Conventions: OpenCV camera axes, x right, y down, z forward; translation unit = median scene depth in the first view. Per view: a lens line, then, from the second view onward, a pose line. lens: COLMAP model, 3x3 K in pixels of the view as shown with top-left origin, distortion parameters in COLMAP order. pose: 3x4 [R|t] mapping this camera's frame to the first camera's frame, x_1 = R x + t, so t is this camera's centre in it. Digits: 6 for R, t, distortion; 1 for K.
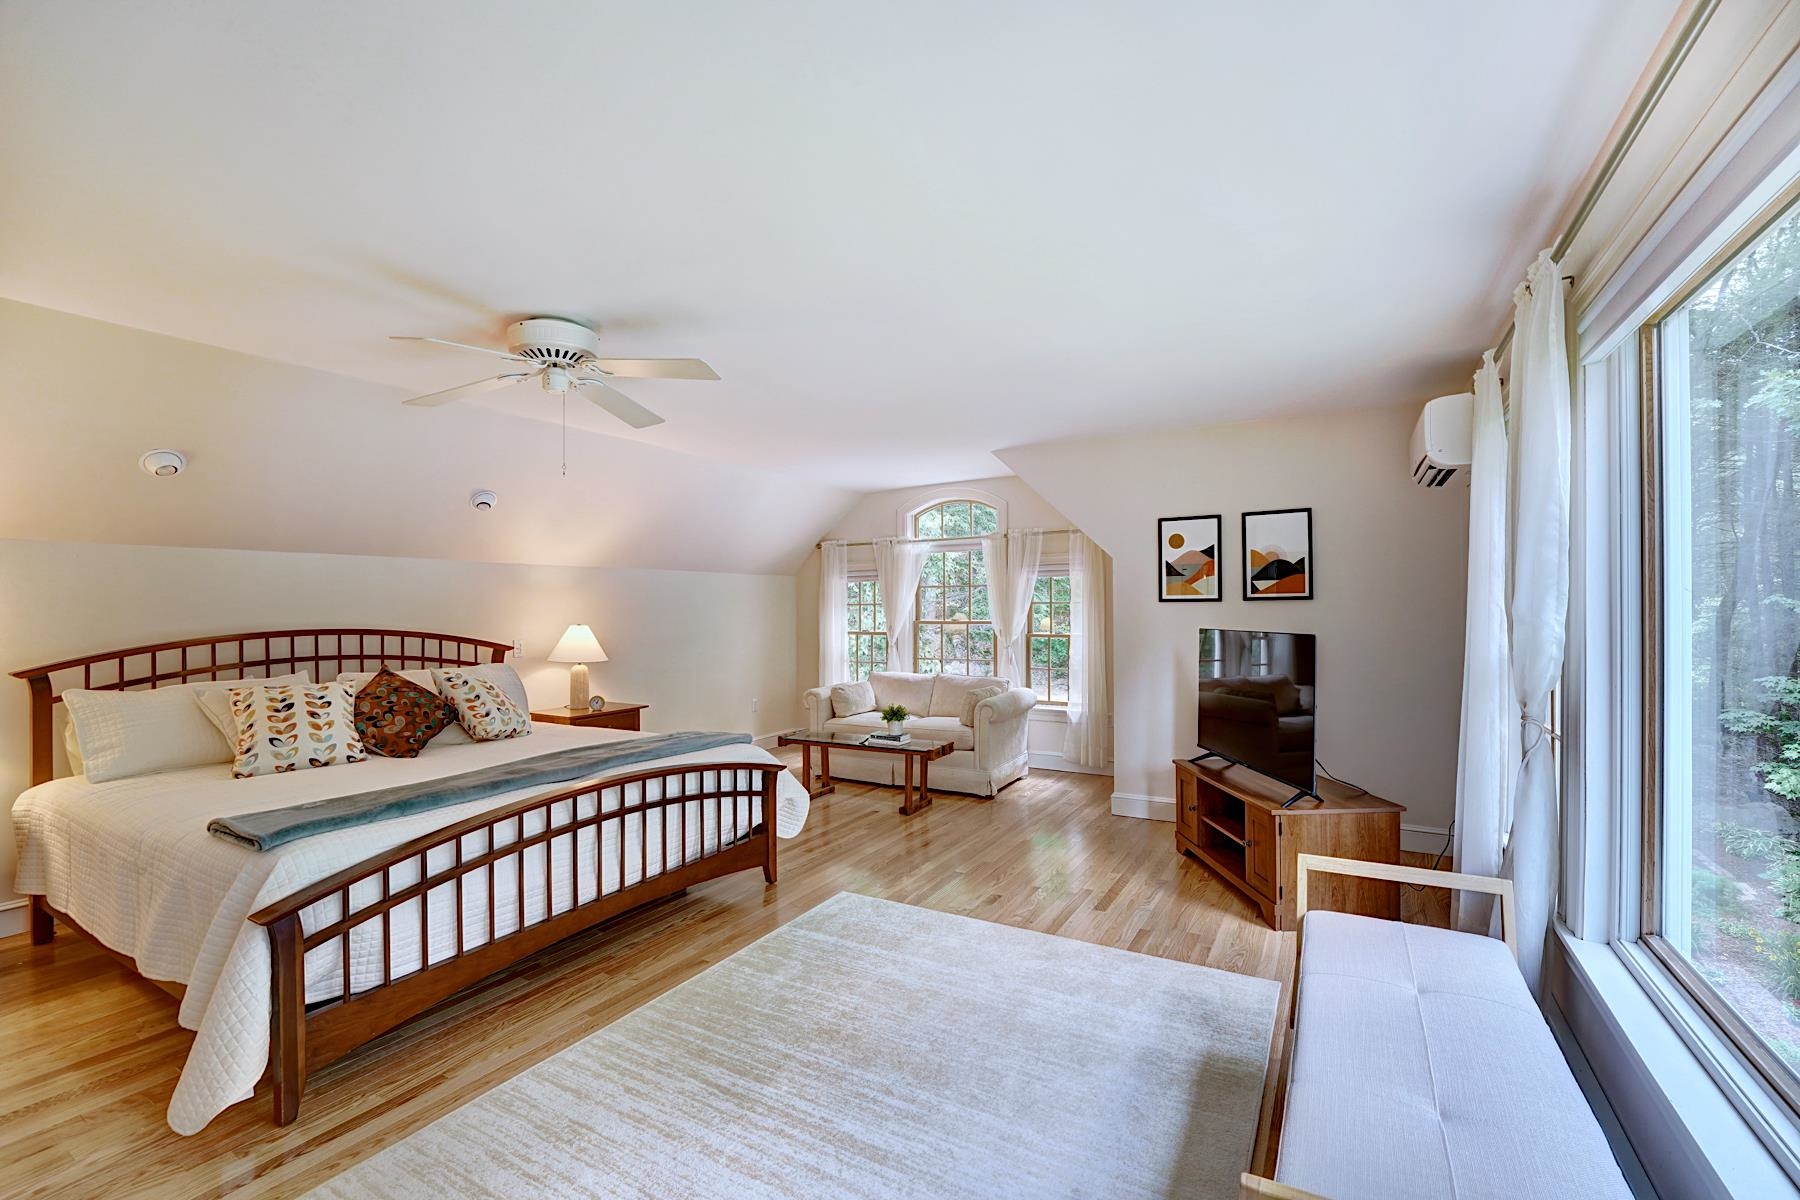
lens RADIAL K [[767.8, 0, 900.0], [0, 767.8, 600.0], [0, 0, 1]] dist [-0.019109, -0.000320]
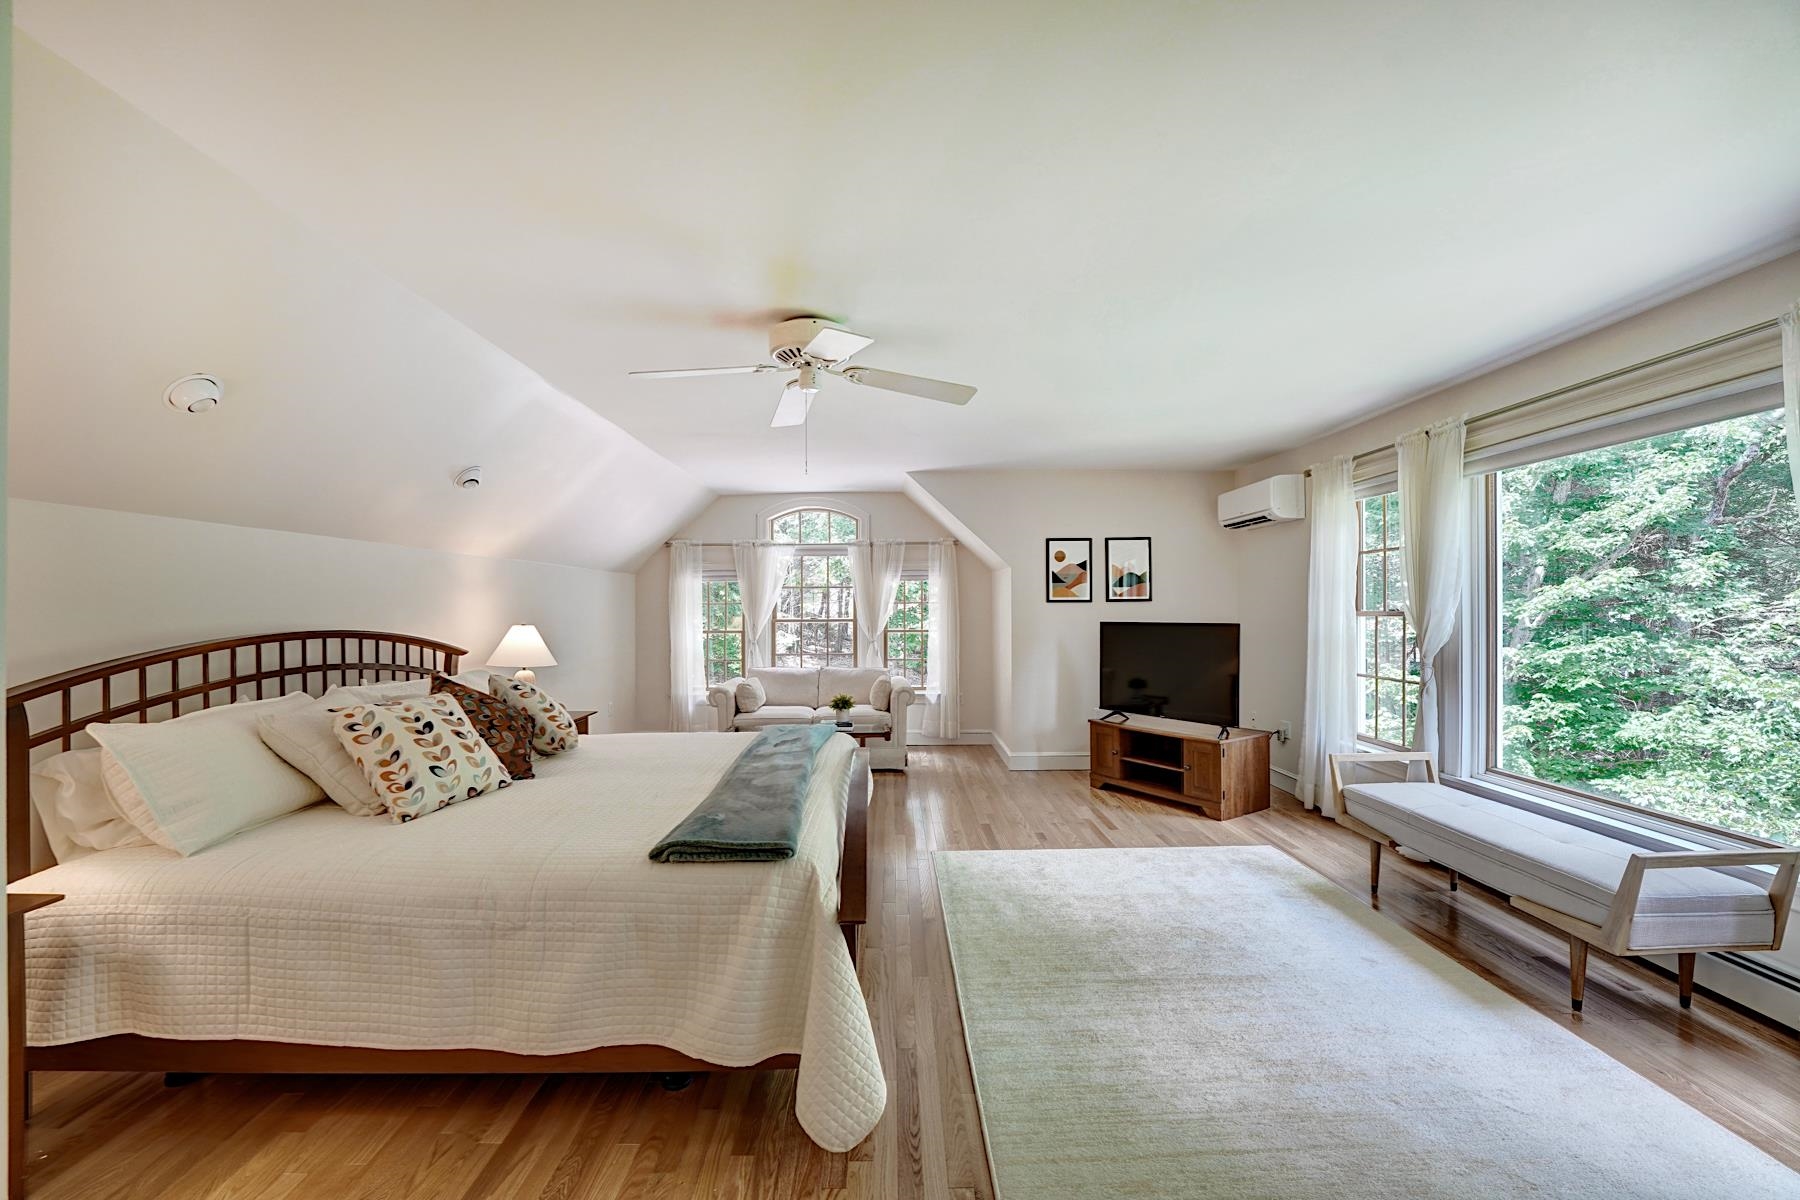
lens RADIAL K [[731.3, 0, 894.5], [0, 731.3, 603.2], [0, 0, 1]] dist [-0.022891, 0.000973]
pose [[0.857842, 0.005504, 0.513883, -0.562668], [-0.005864, 0.999982, -0.000921, 0.006877], [-0.513879, -0.002223, 0.857860, 0.072904]]
